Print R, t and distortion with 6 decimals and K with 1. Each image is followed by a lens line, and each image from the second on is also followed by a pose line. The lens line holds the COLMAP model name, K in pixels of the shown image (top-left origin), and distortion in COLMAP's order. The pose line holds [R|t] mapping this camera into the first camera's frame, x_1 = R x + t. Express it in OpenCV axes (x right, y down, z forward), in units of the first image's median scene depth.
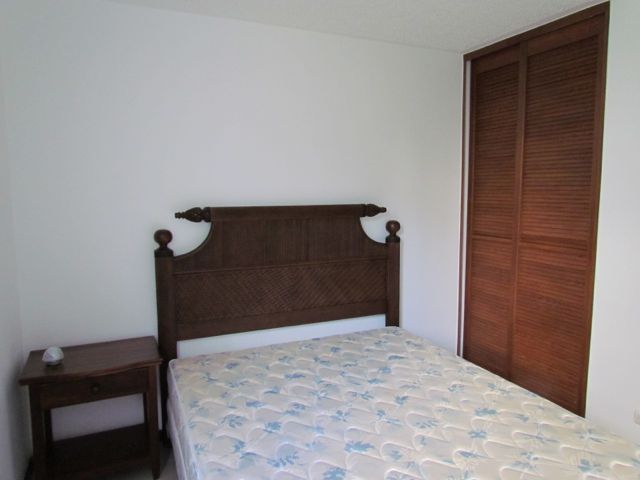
lens RADIAL K [[456.3, 0, 321.6], [0, 456.3, 242.1], [0, 0, 1]] dist [-0.020737, 0.000040]
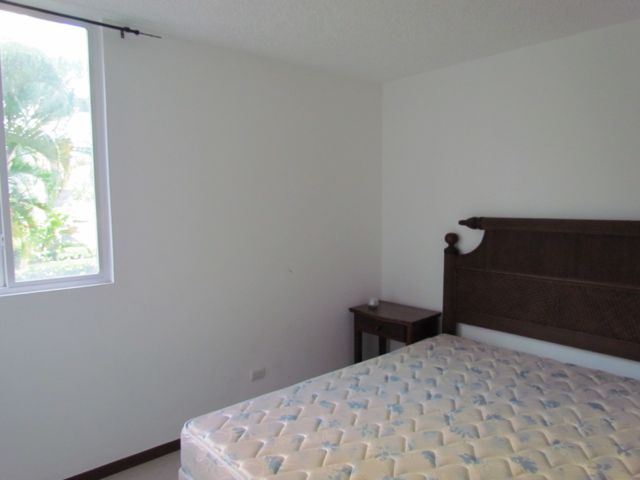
lens RADIAL K [[456.3, 0, 321.6], [0, 456.3, 242.1], [0, 0, 1]] dist [-0.020737, 0.000040]
pose [[0.281093, 0.085955, -0.955823, 0.790096], [-0.101022, 0.993097, 0.059598, -0.040877], [0.954349, 0.079807, 0.287836, 0.268264]]
